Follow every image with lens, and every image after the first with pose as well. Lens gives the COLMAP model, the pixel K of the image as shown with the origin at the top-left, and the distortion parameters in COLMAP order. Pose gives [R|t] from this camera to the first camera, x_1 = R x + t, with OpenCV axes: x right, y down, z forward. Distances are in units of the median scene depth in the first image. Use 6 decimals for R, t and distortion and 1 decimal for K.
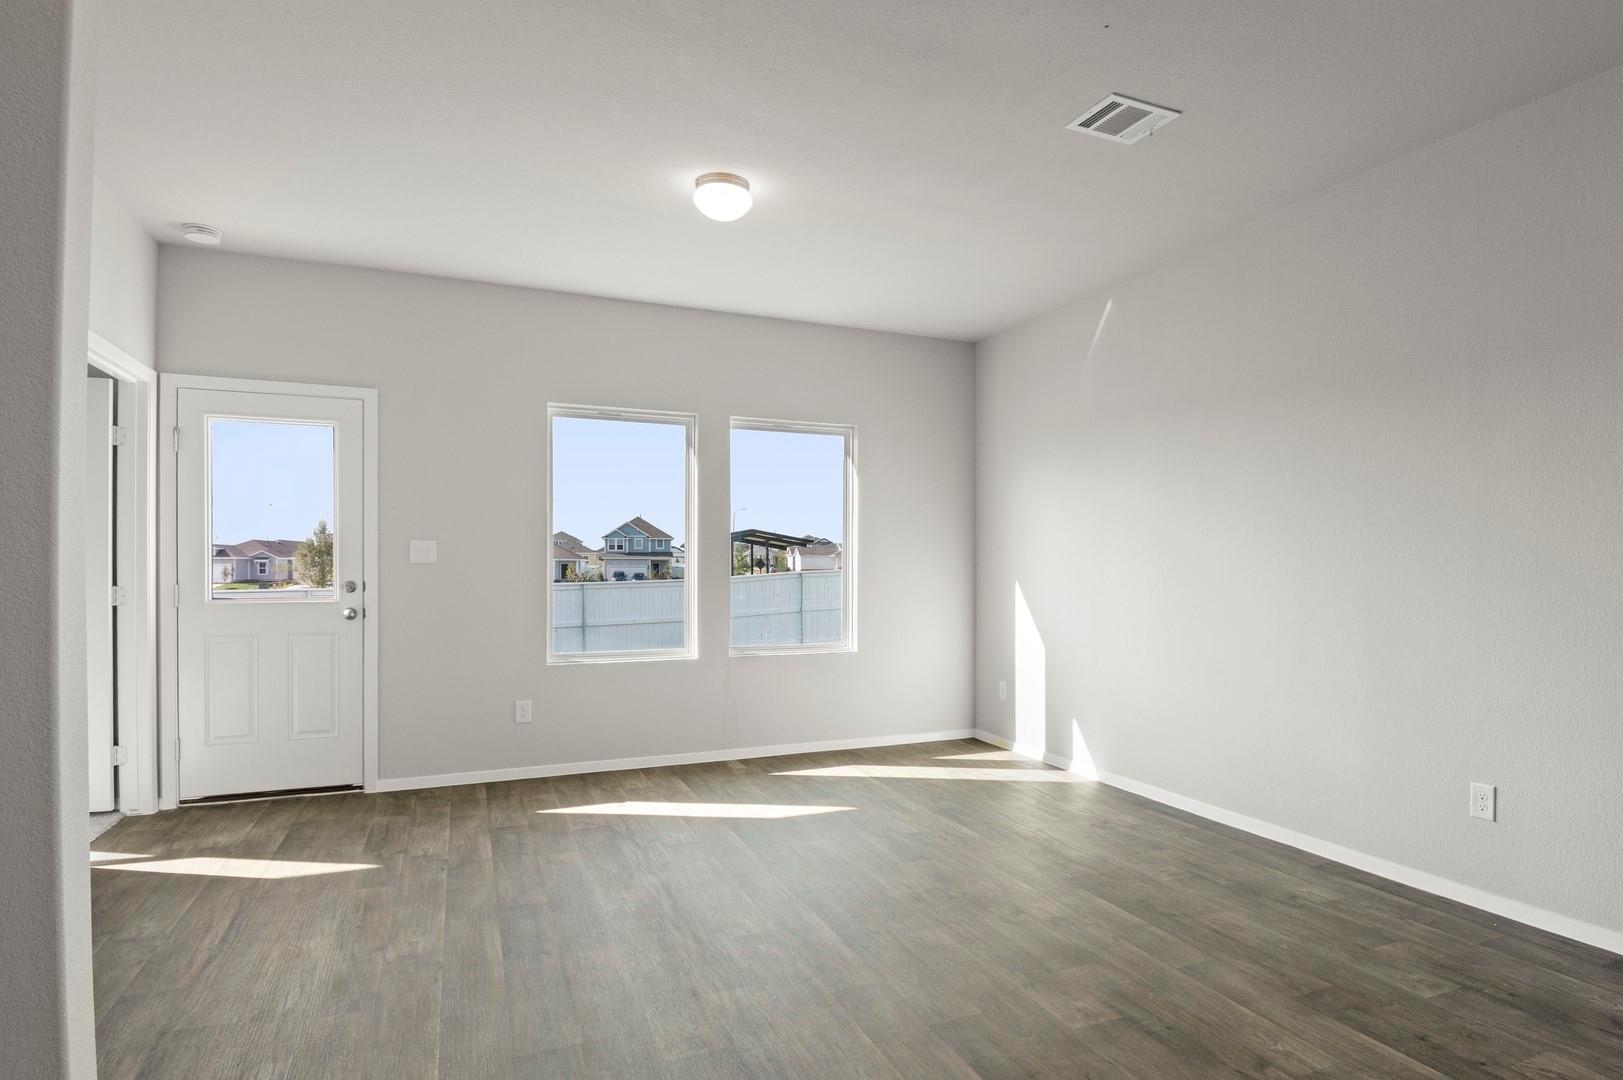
lens RADIAL K [[873.8, 0, 843.6], [0, 873.8, 570.2], [0, 0, 1]] dist [0.026135, -0.036389]
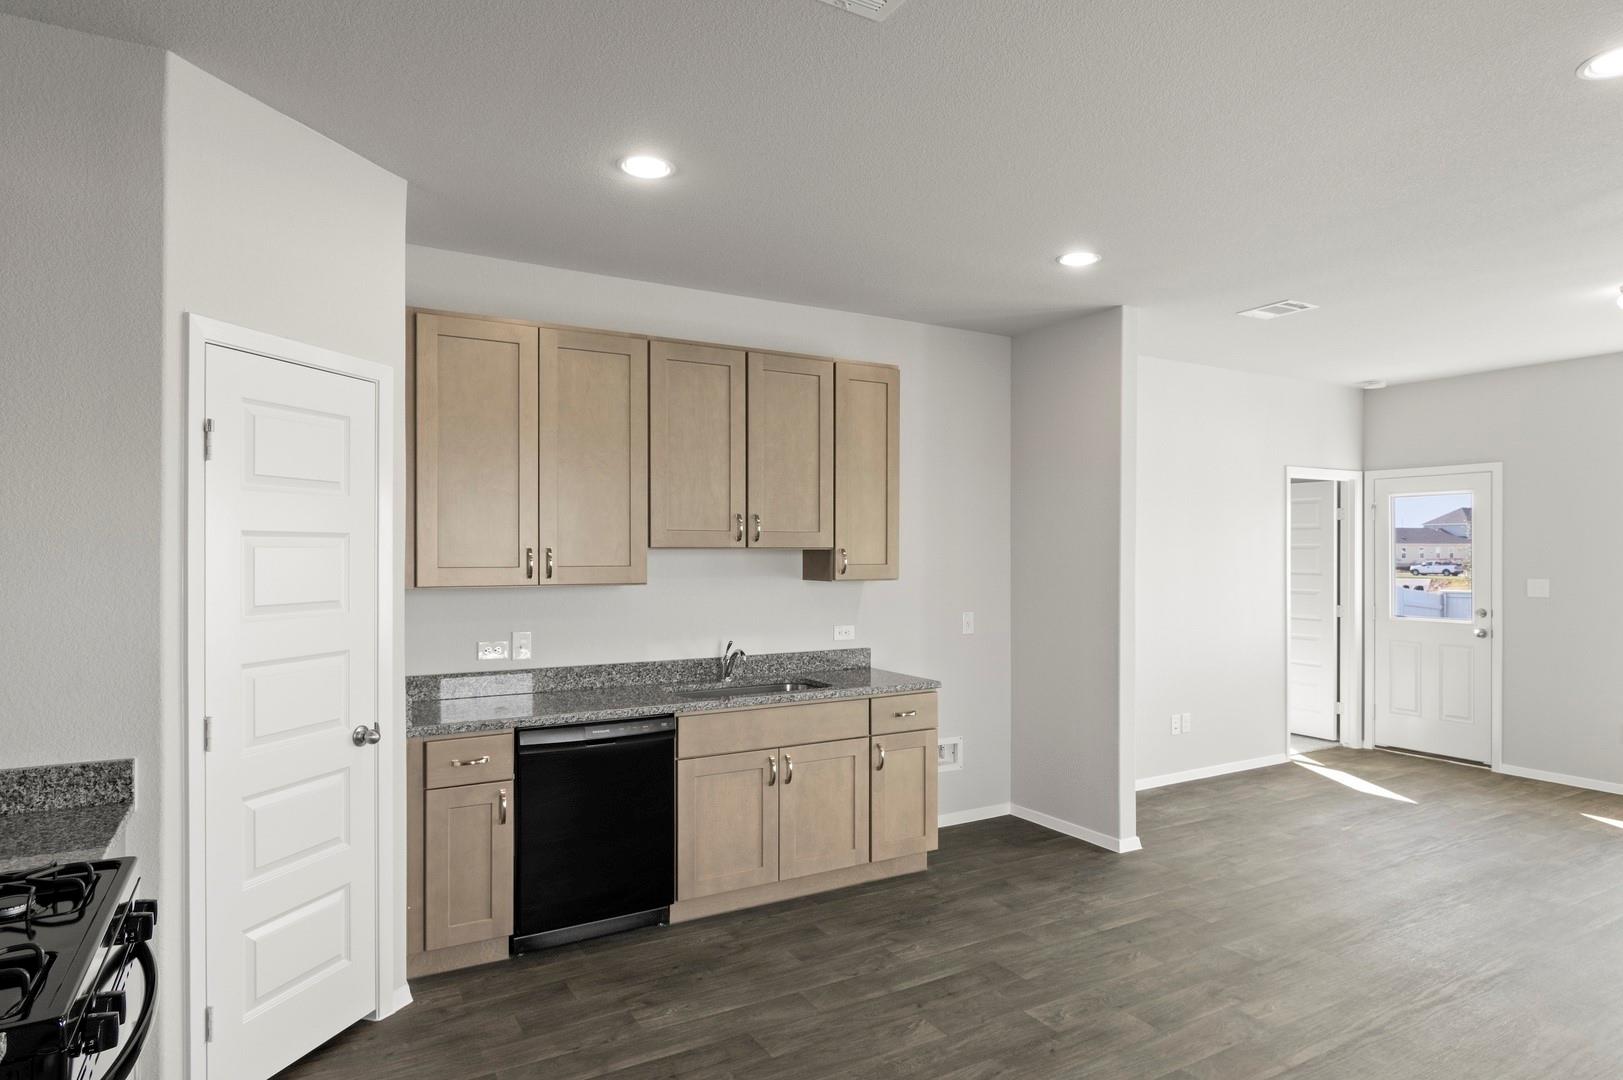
lens RADIAL K [[932.5, 0, 819.9], [0, 932.5, 555.6], [0, 0, 1]] dist [-0.012696, -0.003354]
pose [[0.126294, 0.001027, -0.991992, 0.696414], [-0.004375, 0.999990, 0.000478, -0.064228], [0.991983, 0.004280, 0.126298, -0.171236]]
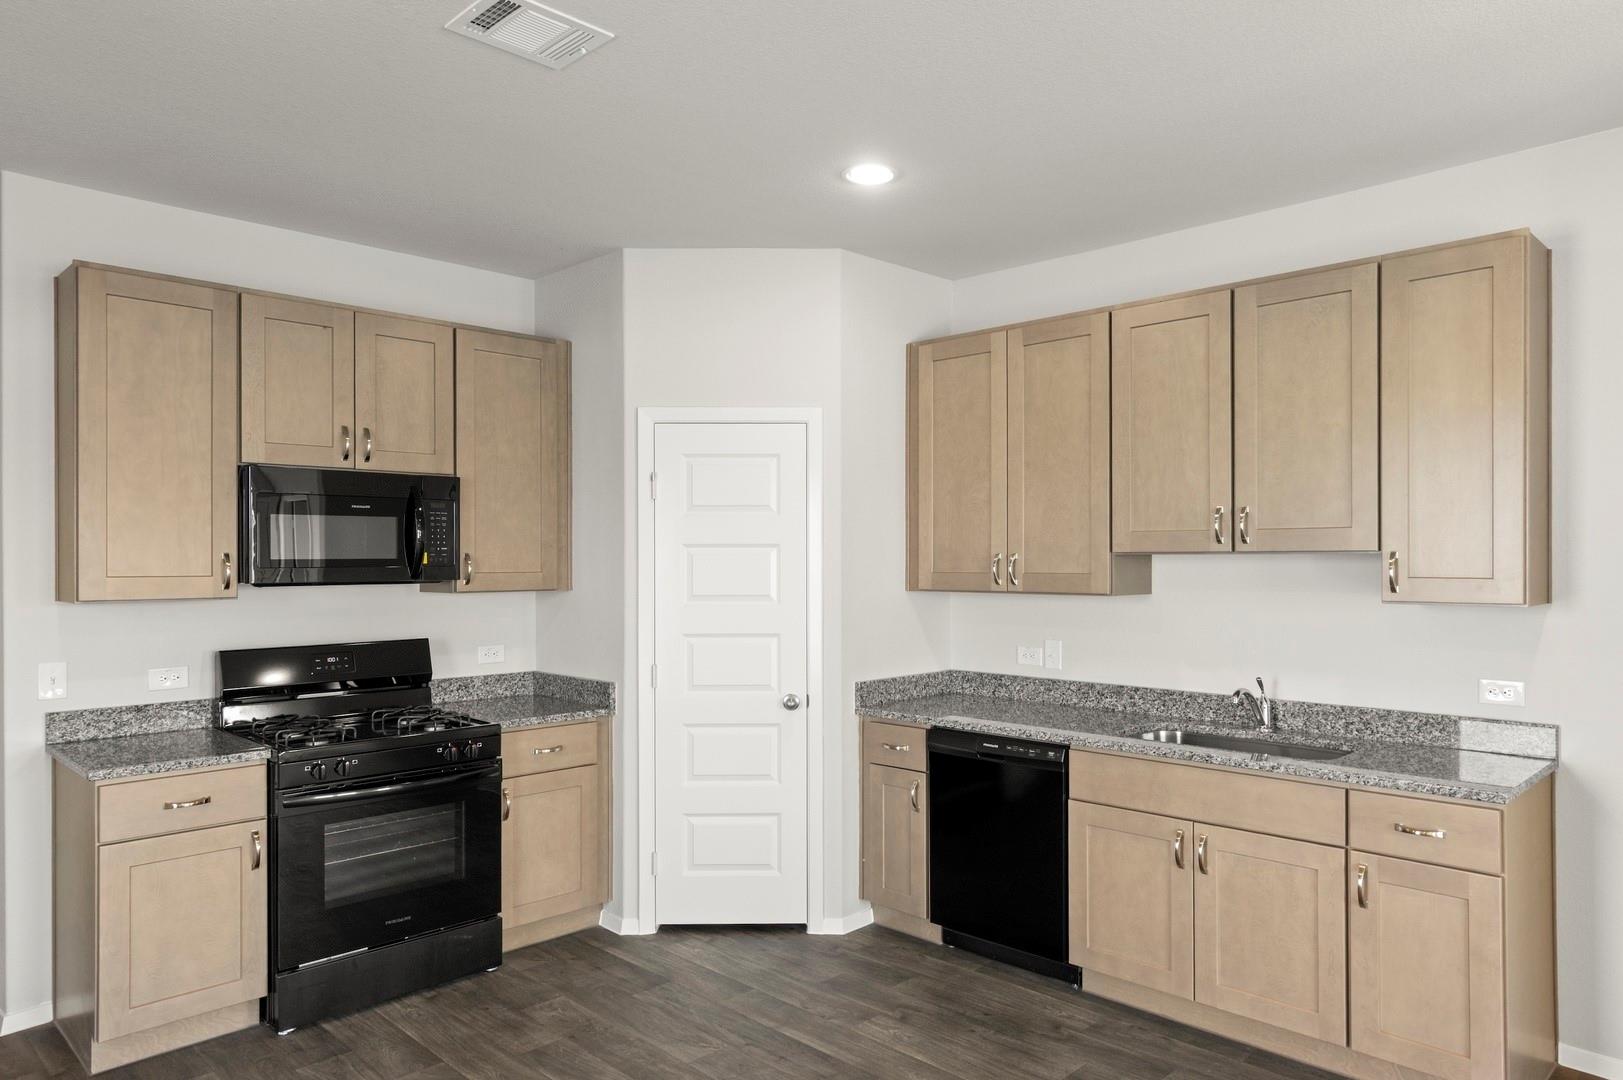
lens RADIAL K [[1055.5, 0, 849.2], [0, 1055.5, 558.1], [0, 0, 1]] dist [-0.017504, 0.012904]
pose [[-0.920144, 0.000127, -0.391581, 0.351419], [-0.001849, 0.999987, 0.004668, -0.069583], [0.391577, 0.005020, -0.920132, 0.448840]]
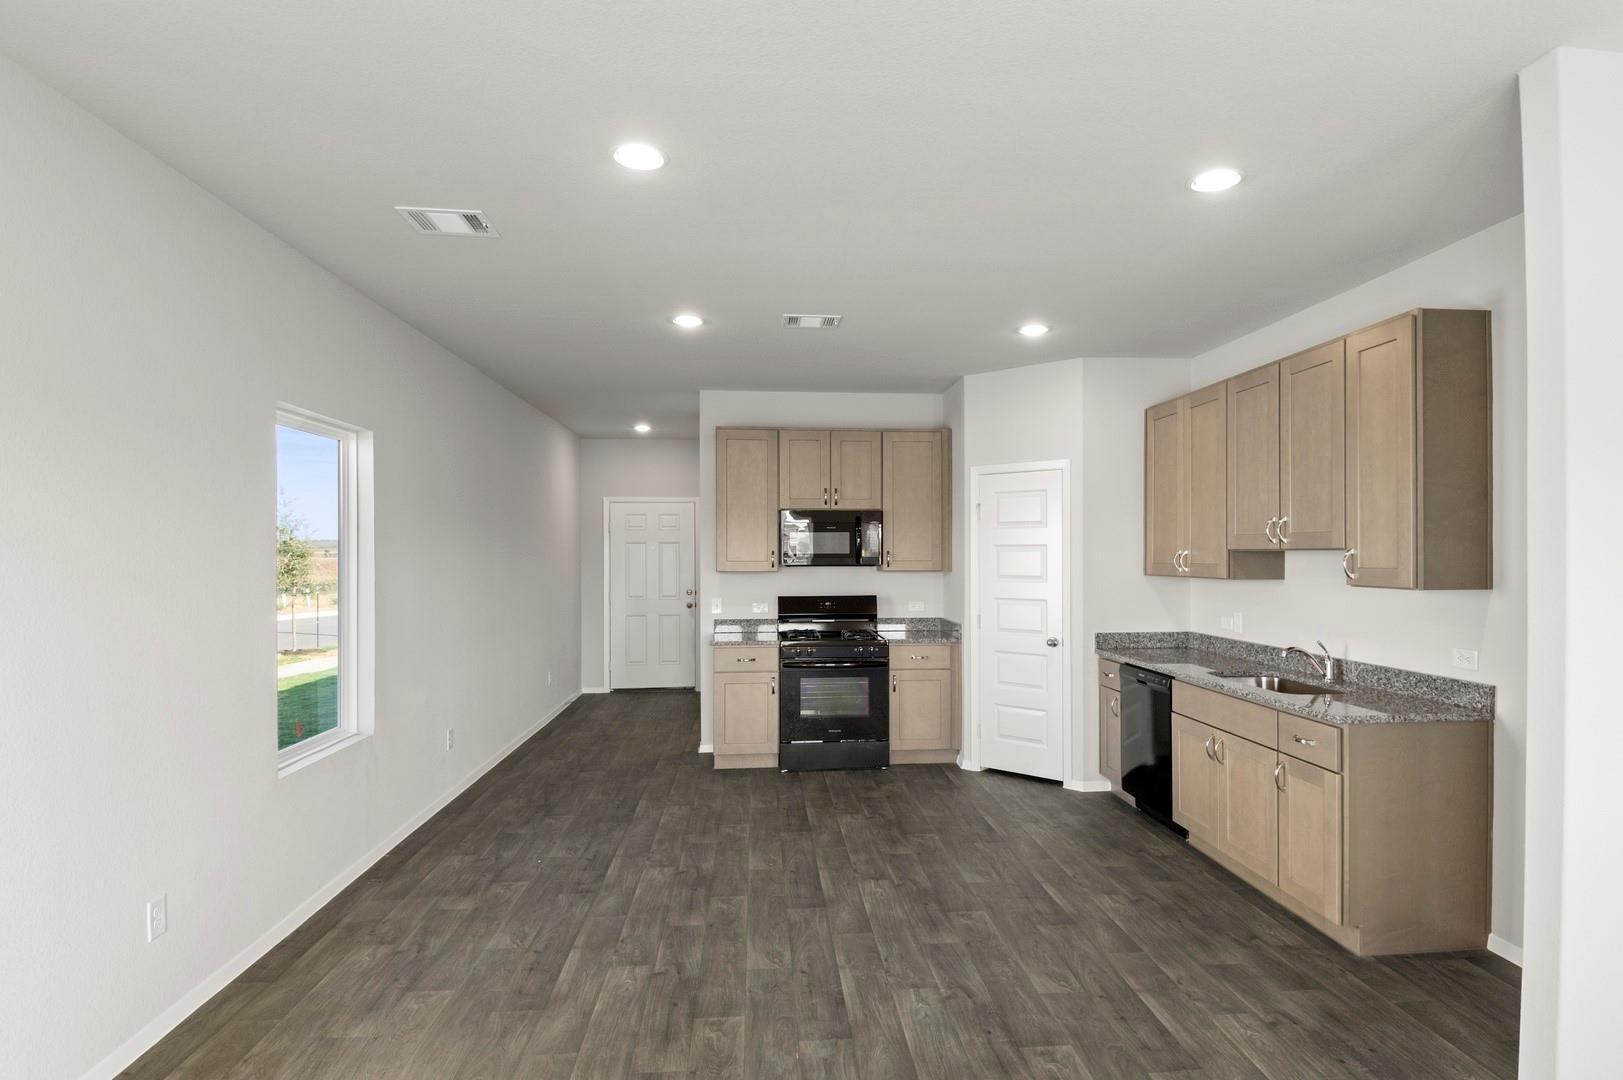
lens RADIAL K [[873.8, 0, 830.6], [0, 873.8, 550.7], [0, 0, 1]] dist [0.026135, -0.036389]
pose [[-0.950746, 0.000531, 0.309969, -0.034376], [0.001315, 0.999996, 0.002321, -0.071927], [-0.309967, 0.002615, -0.950744, 0.841953]]
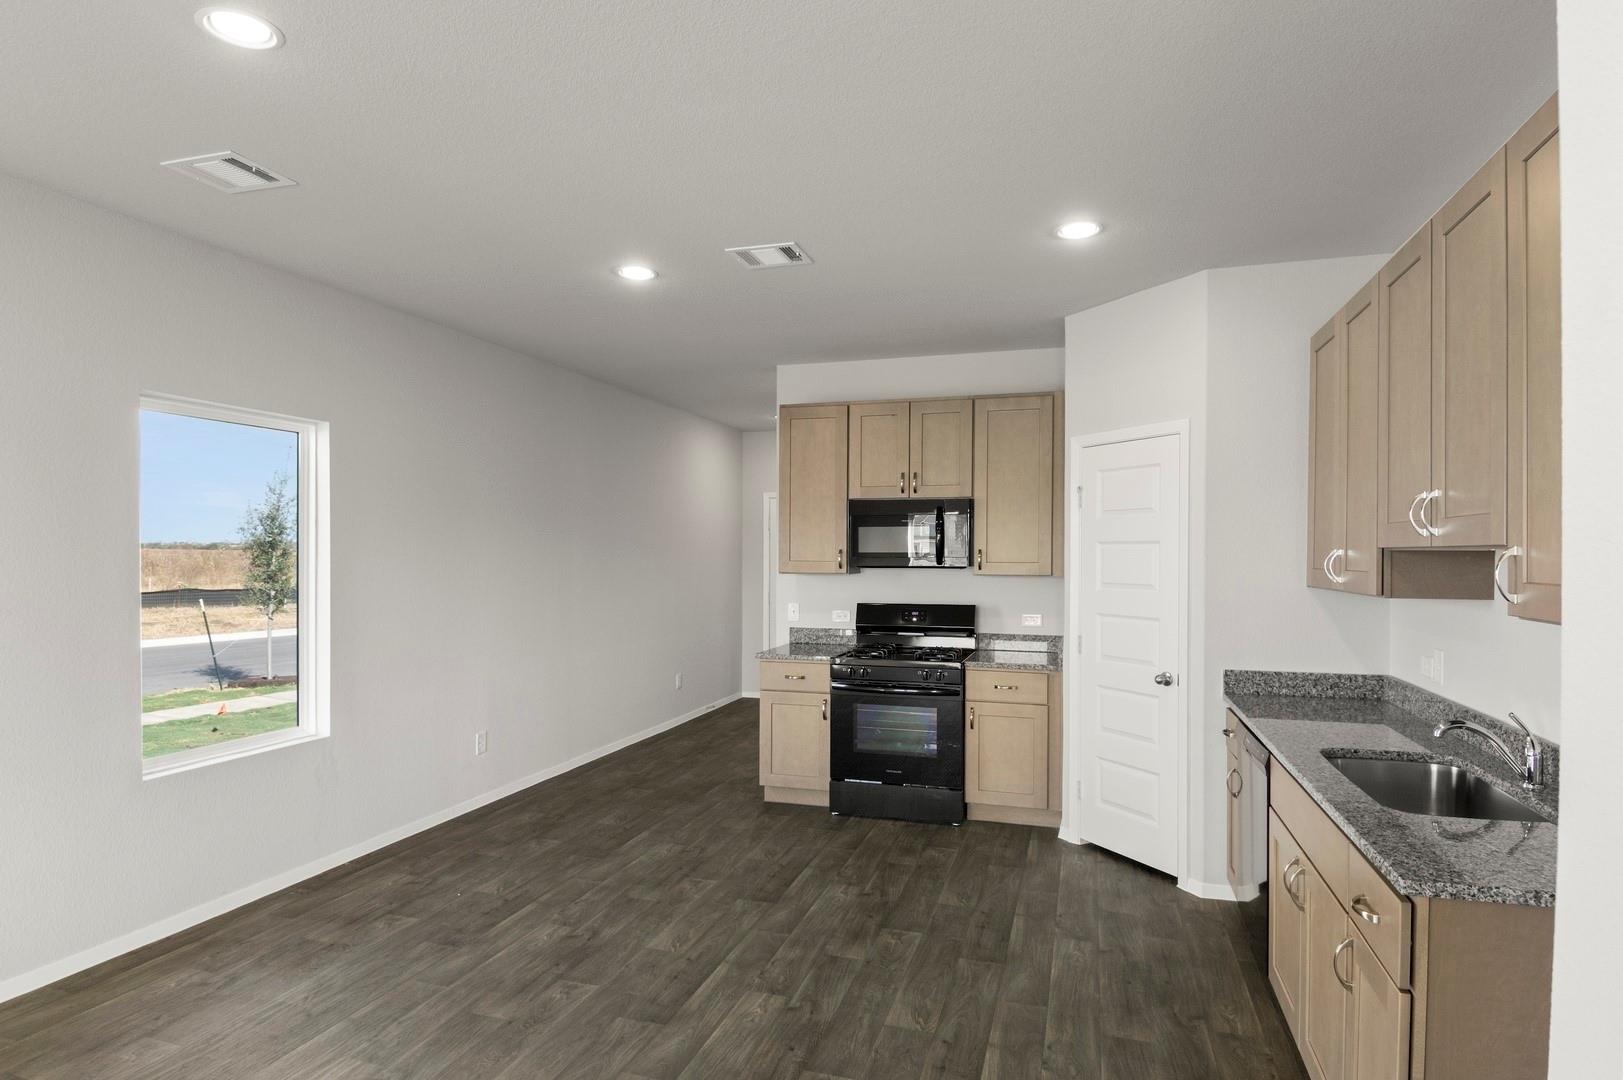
lens RADIAL K [[873.8, 0, 825.7], [0, 873.8, 553.0], [0, 0, 1]] dist [0.026135, -0.036389]
pose [[-0.765281, -0.005508, 0.643672, -0.246796], [-0.002837, 0.999983, 0.005183, -0.069162], [-0.643690, 0.002140, -0.765284, 0.472215]]
